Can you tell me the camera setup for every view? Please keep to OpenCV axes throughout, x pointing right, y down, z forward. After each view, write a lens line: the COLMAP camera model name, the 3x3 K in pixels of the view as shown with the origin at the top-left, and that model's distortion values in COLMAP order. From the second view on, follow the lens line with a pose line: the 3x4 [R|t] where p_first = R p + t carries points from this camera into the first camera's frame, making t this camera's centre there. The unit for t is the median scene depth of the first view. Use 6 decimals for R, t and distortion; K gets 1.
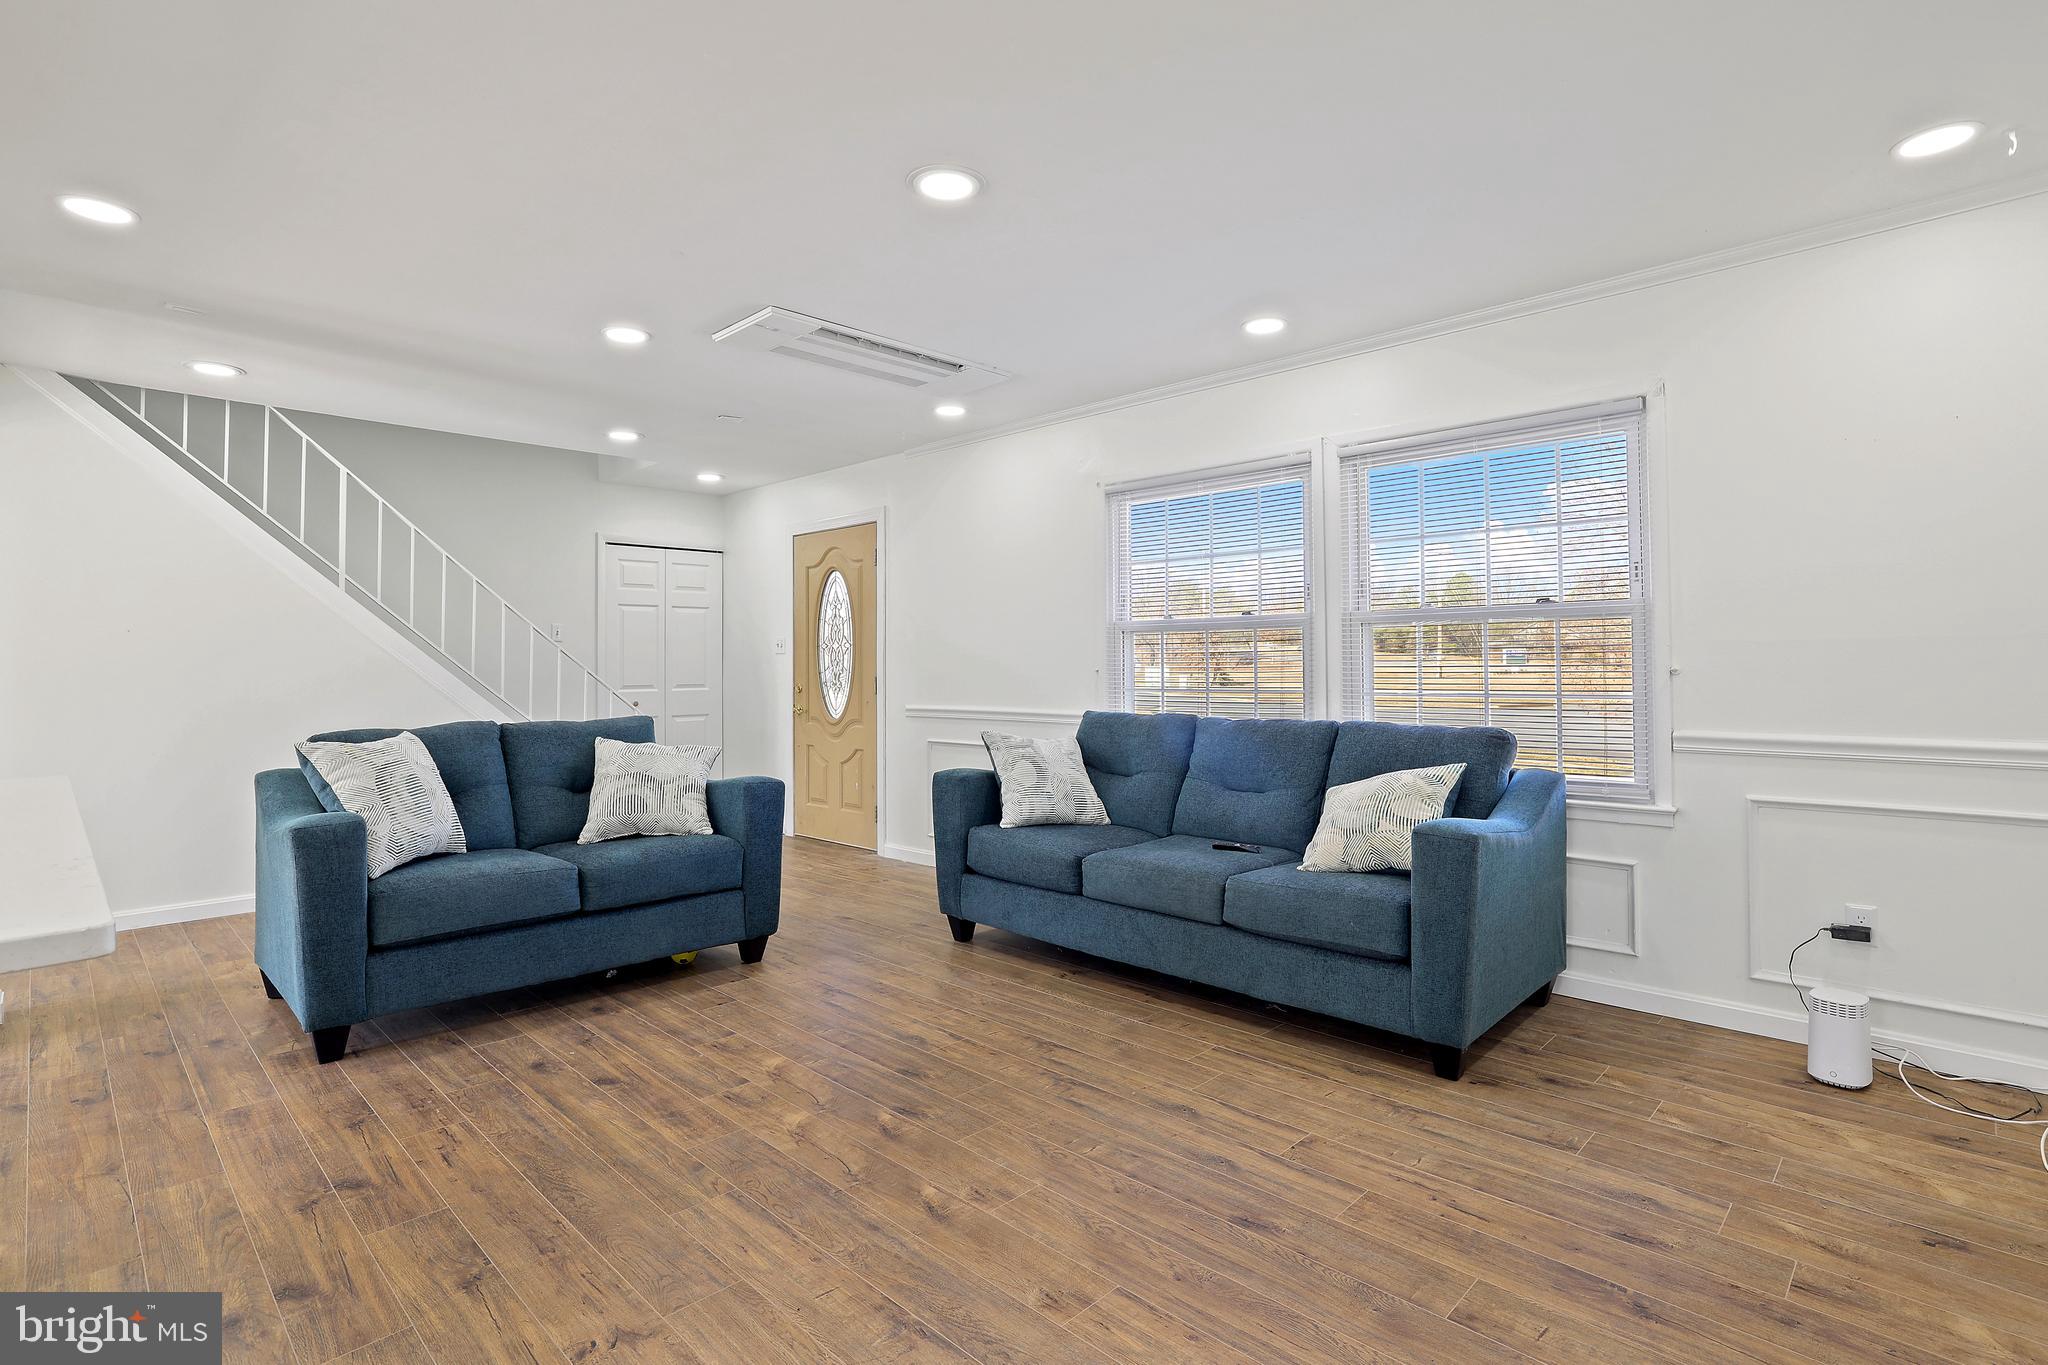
lens RADIAL K [[993.3, 0, 1008.5], [0, 993.3, 651.4], [0, 0, 1]] dist [-0.029278, 0.015546]
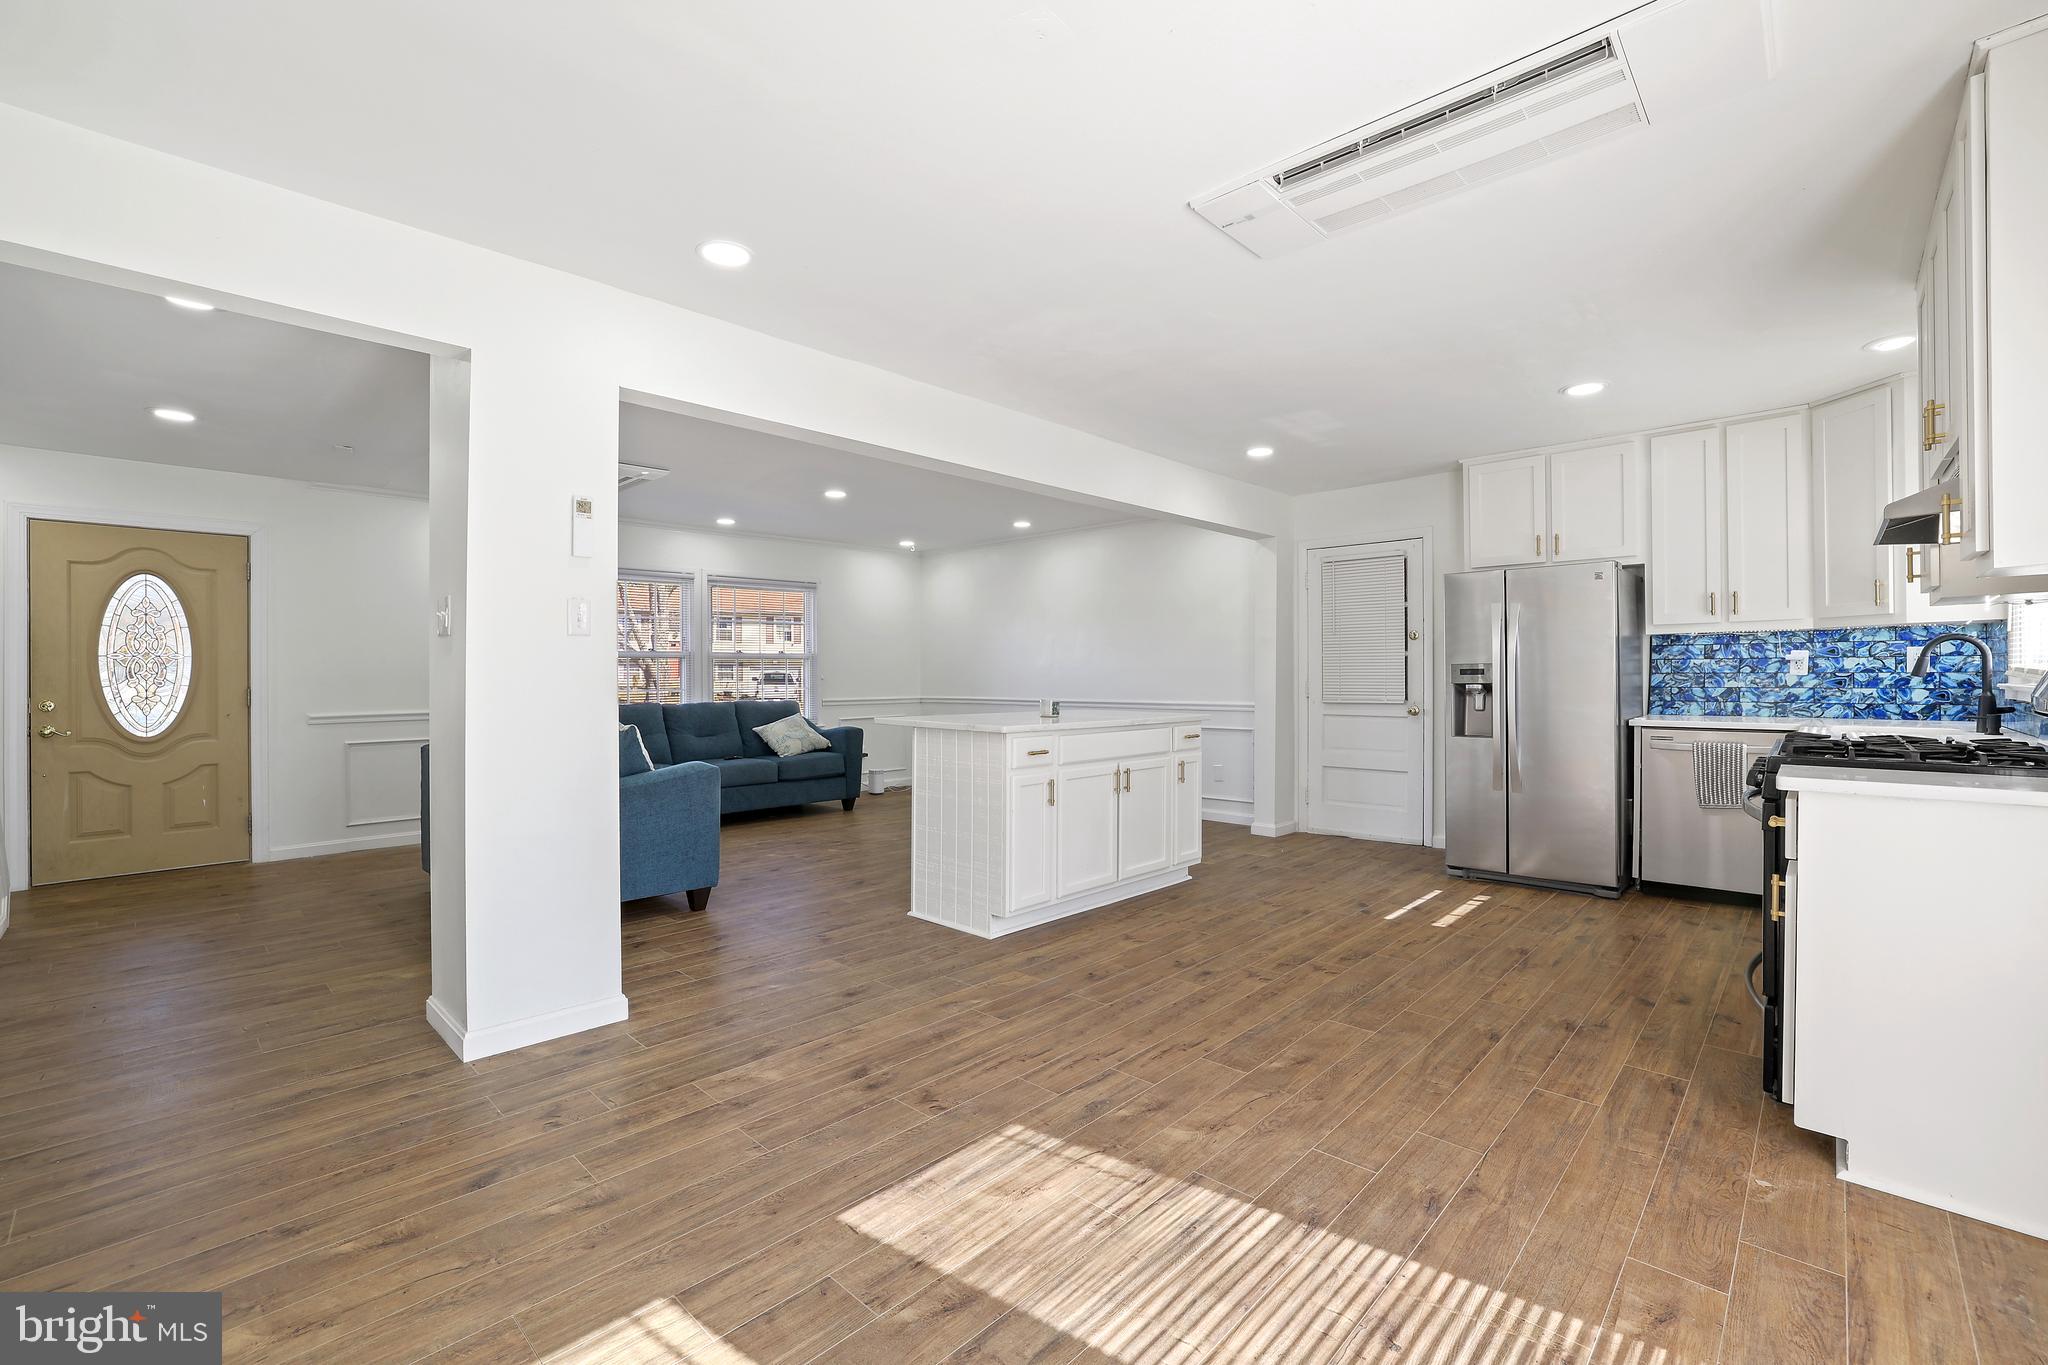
lens RADIAL K [[881.5, 0, 1026.0], [0, 881.5, 675.5], [0, 0, 1]] dist [-0.024731, 0.006719]
pose [[-0.014028, 0.007698, 0.999872, -1.953054], [-0.007535, 0.999941, -0.007804, 0.023455], [-0.999873, -0.007643, -0.013970, 0.417703]]
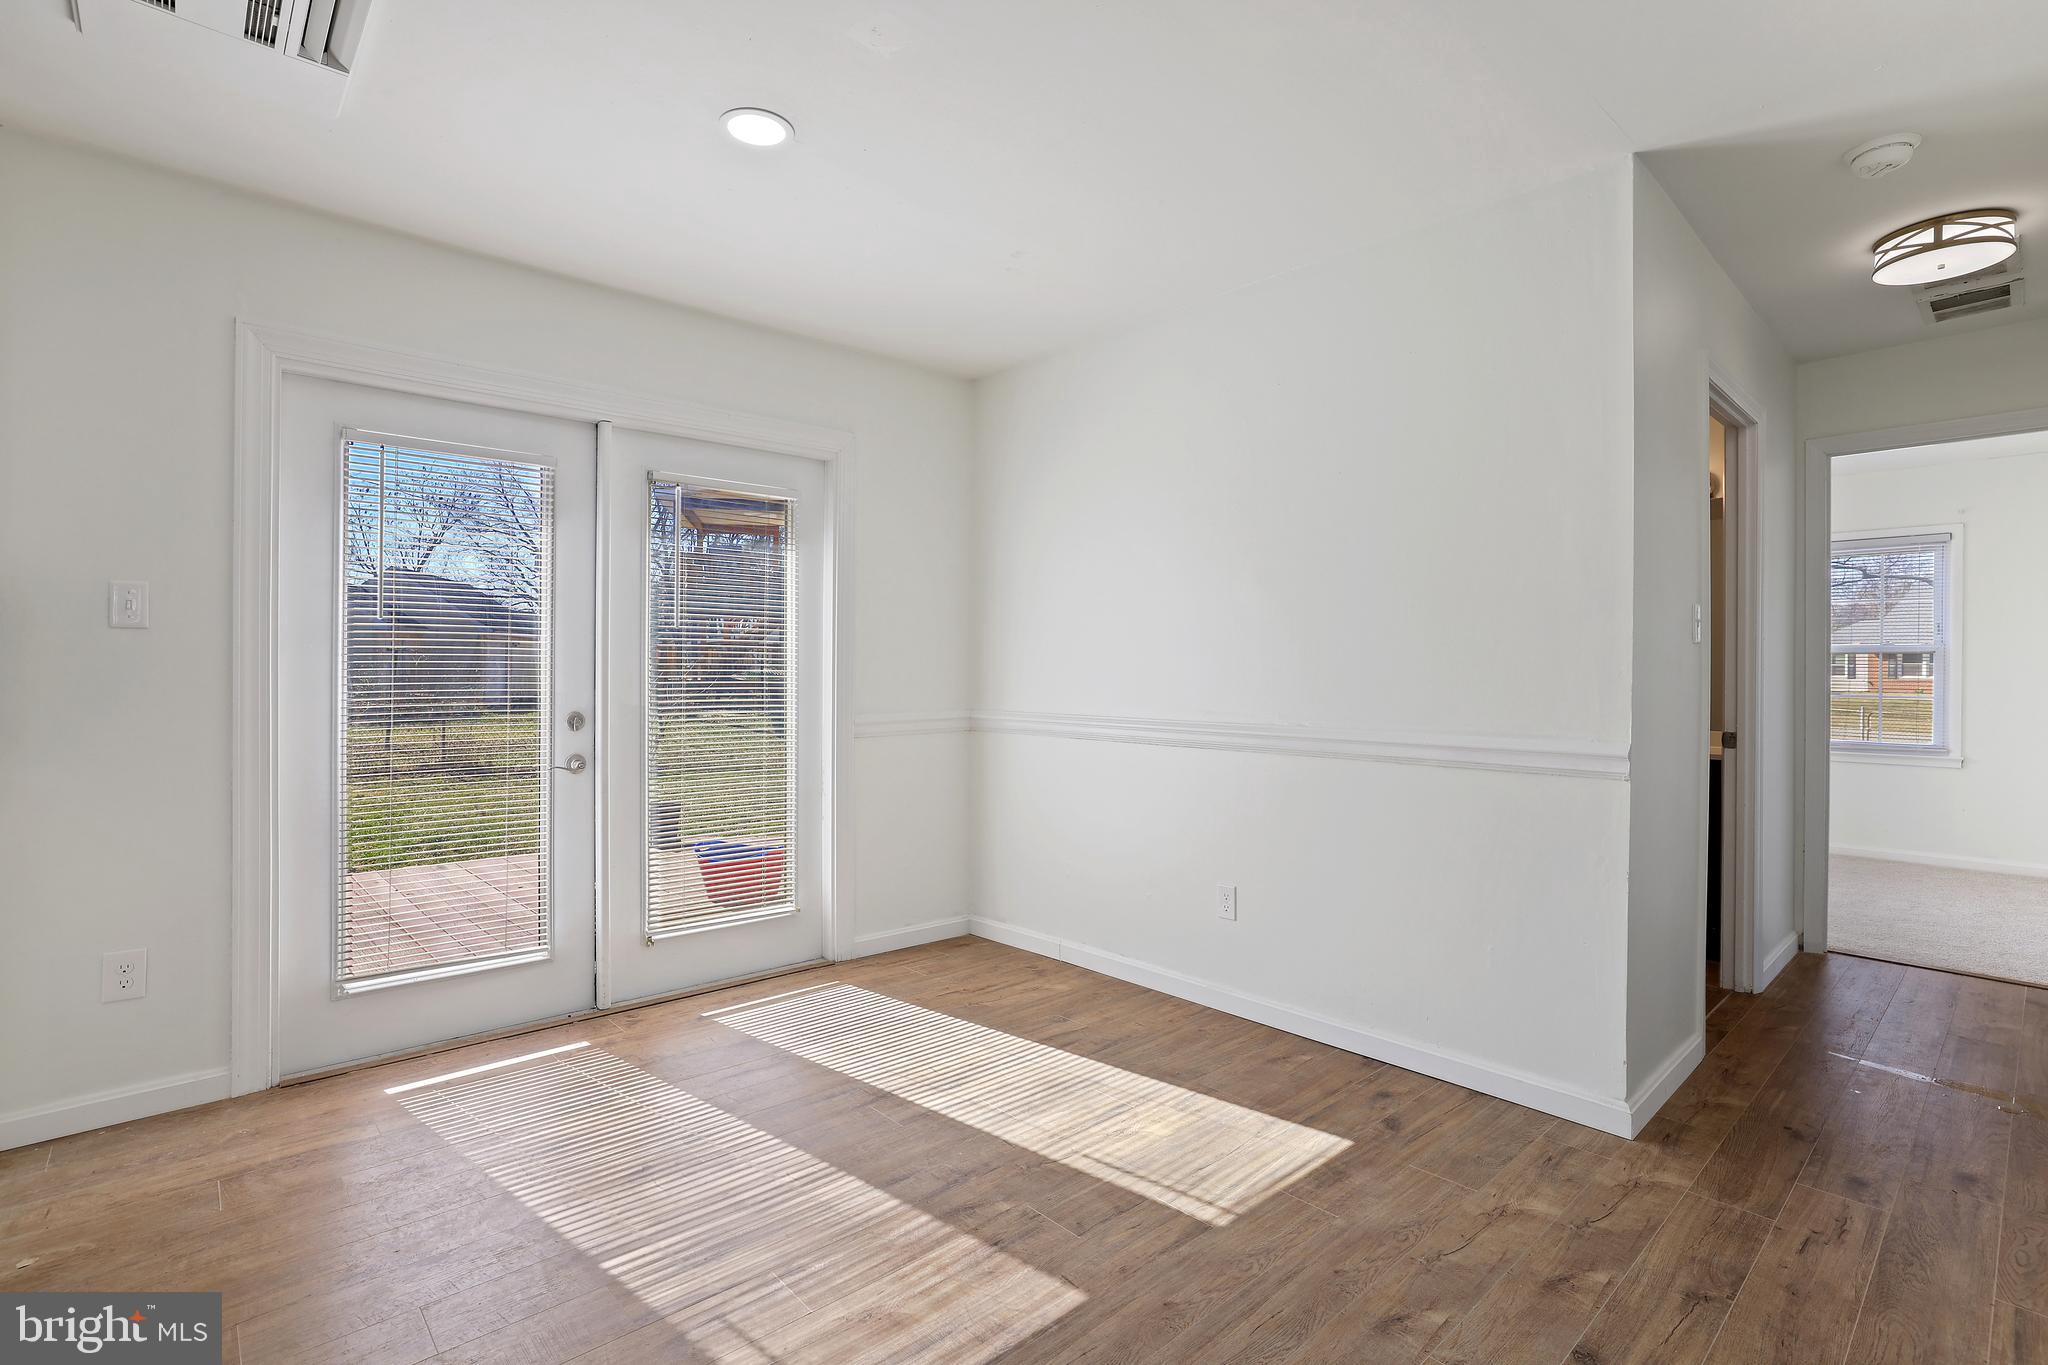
lens RADIAL K [[993.3, 0, 1035.4], [0, 993.3, 670.2], [0, 0, 1]] dist [-0.029278, 0.015546]
pose [[-0.051101, 0.015820, -0.998568, -0.811435], [0.009789, 0.999834, 0.015339, 0.008309], [0.998646, -0.008991, -0.051248, 0.532524]]
